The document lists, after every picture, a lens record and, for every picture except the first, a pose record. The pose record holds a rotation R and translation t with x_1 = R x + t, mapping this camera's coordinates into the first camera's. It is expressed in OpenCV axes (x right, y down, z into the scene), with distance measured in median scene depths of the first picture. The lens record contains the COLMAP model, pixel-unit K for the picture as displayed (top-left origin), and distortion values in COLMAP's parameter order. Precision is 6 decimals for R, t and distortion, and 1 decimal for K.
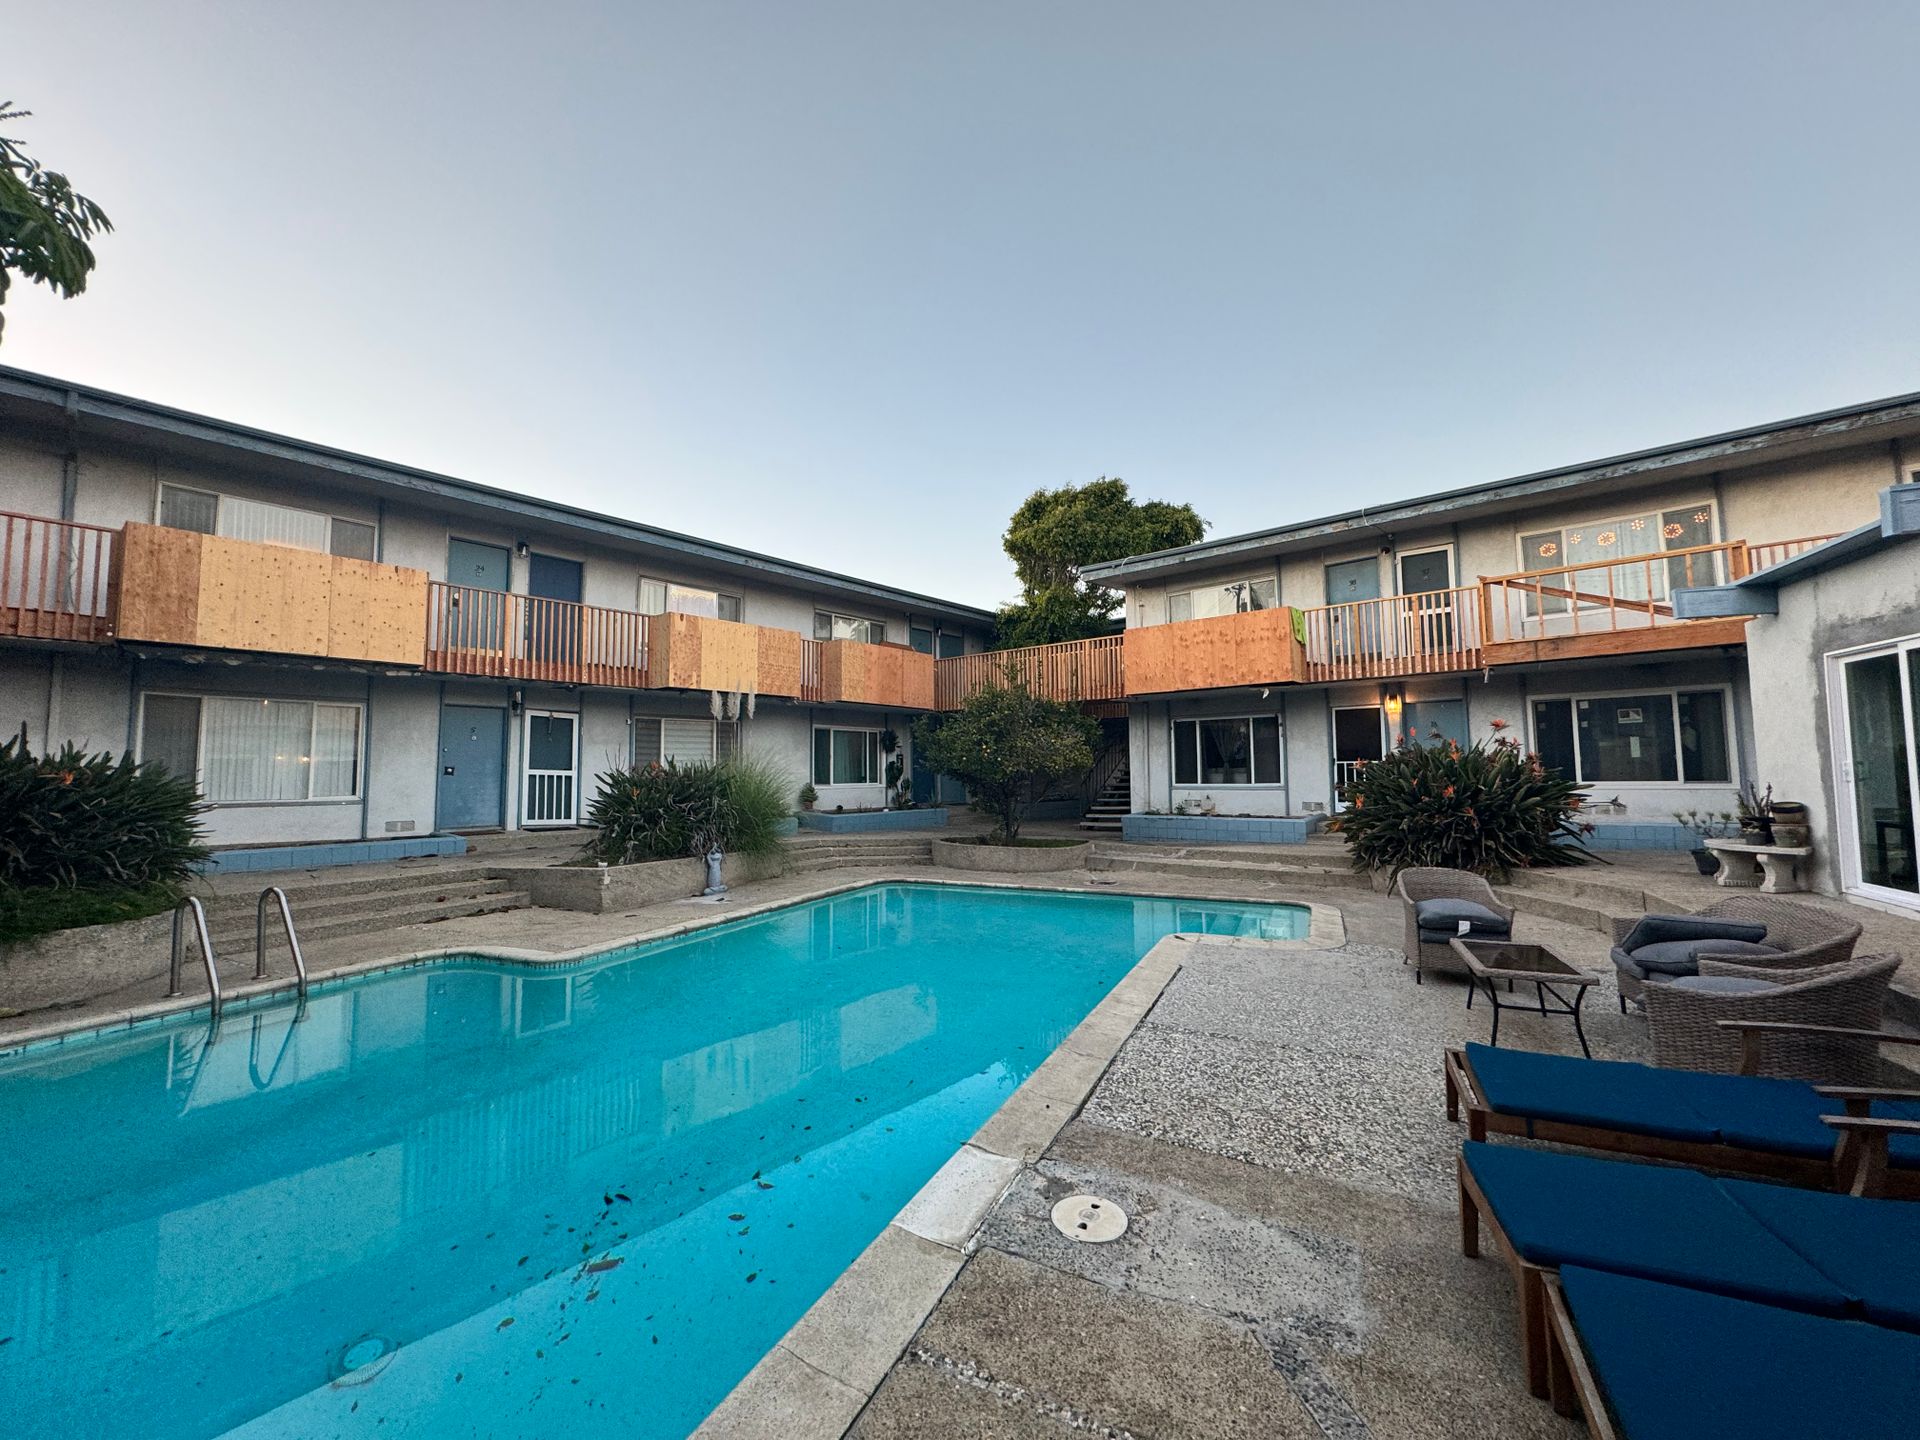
lens RADIAL K [[769.0, 0, 963.4], [0, 769.0, 717.6], [0, 0, 1]] dist [-0.003955, 0.000755]
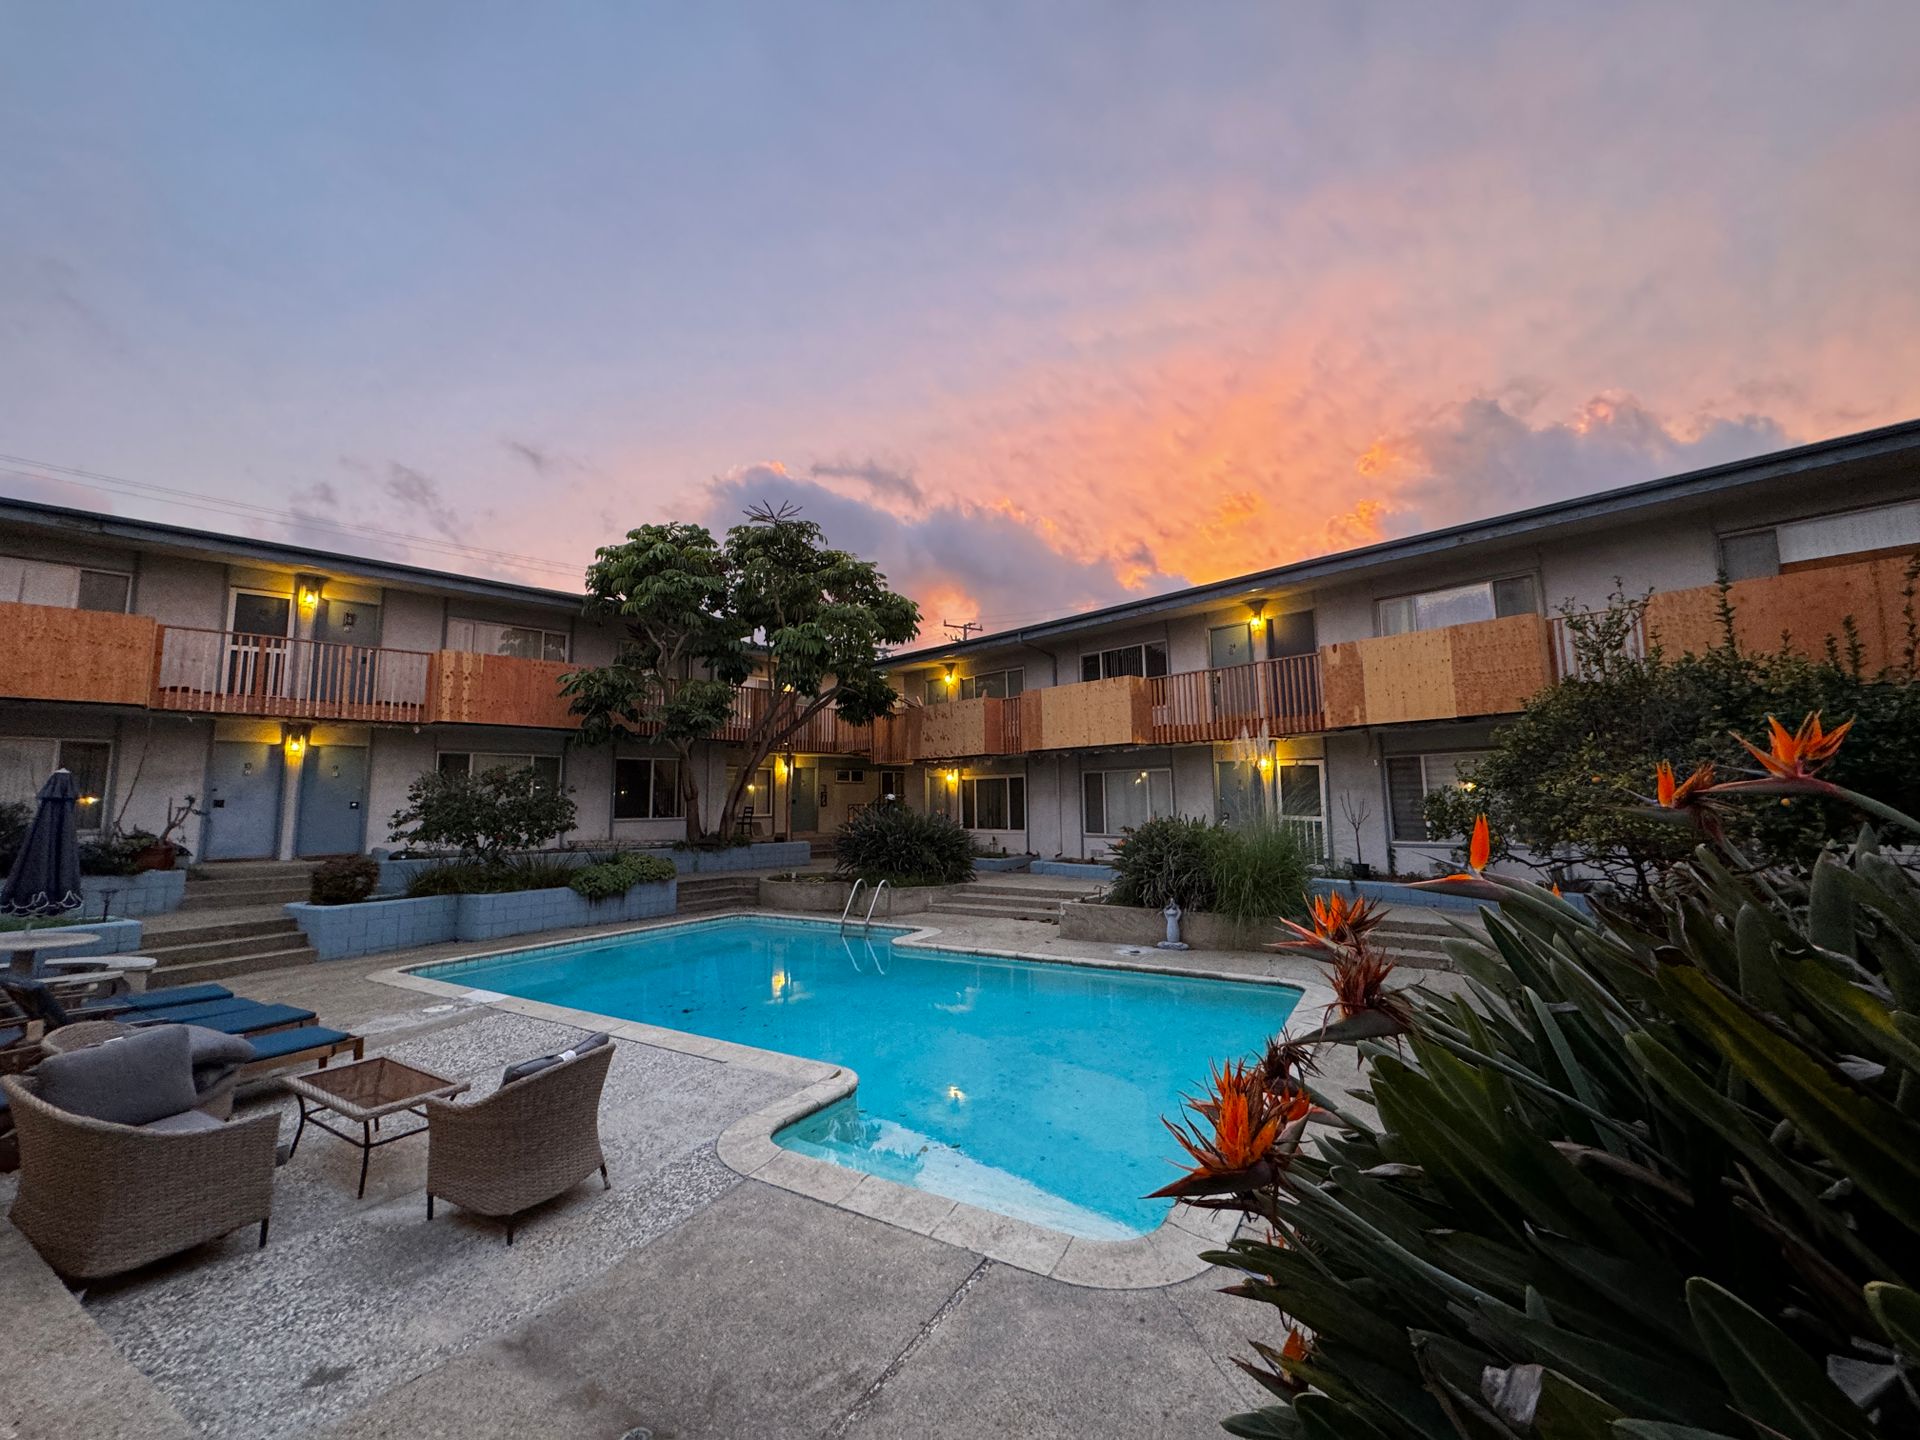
lens RADIAL K [[769.0, 0, 961.7], [0, 769.0, 723.5], [0, 0, 1]] dist [-0.003955, 0.000755]
pose [[-0.071784, -0.101107, -0.992282, 0.545730], [0.085298, 0.990582, -0.107104, 0.015617], [0.993766, -0.092328, -0.062484, 0.606718]]
